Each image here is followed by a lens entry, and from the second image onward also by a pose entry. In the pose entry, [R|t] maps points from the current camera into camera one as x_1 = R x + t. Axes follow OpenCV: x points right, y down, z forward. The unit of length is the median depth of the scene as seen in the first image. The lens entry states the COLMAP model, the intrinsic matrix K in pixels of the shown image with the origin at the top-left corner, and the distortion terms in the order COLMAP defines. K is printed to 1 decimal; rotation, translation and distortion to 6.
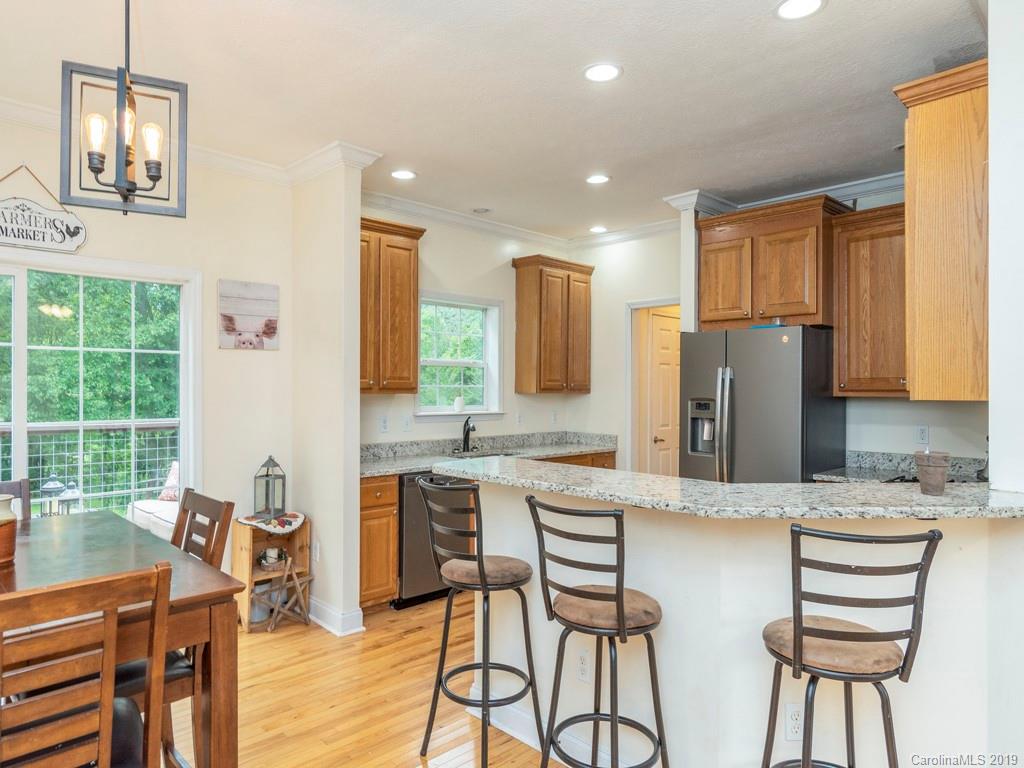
lens RADIAL K [[639.0, 0, 509.2], [0, 639.0, 389.4], [0, 0, 1]] dist [0.003393, 0.000704]
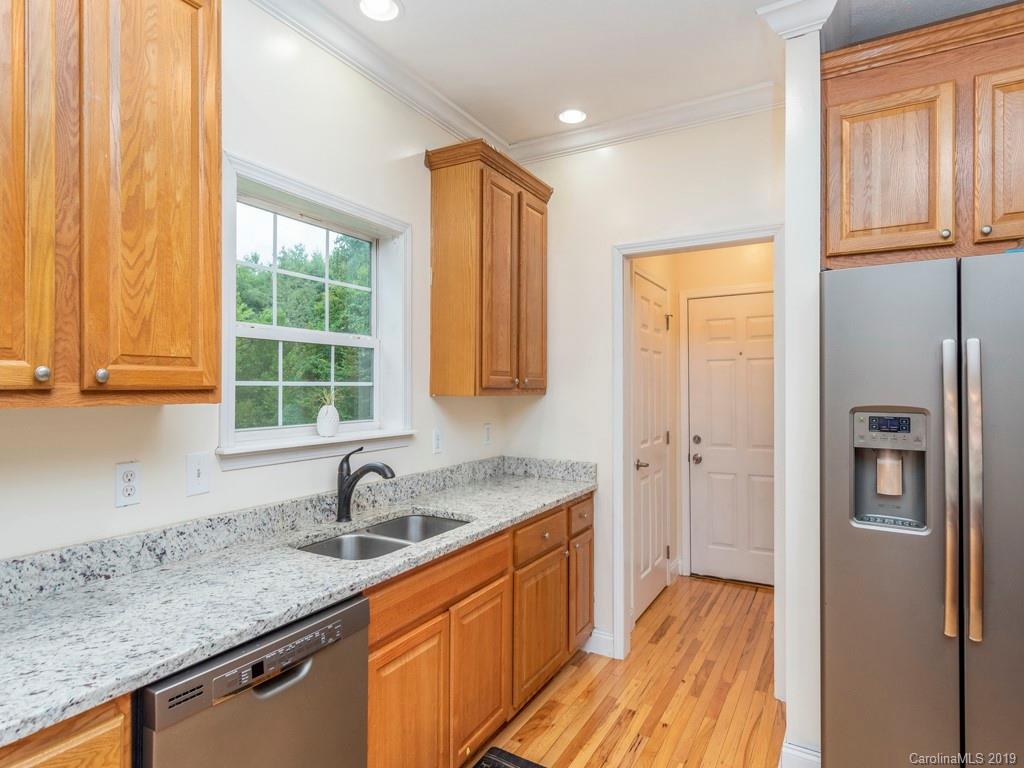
lens RADIAL K [[562.8, 0, 509.3], [0, 562.8, 383.3], [0, 0, 1]] dist [0.012821, 0.000338]
pose [[0.963567, -0.002663, 0.267455, -0.077221], [0.004524, 0.999970, -0.006343, -0.002174], [-0.267430, 0.007322, 0.963549, 0.709830]]
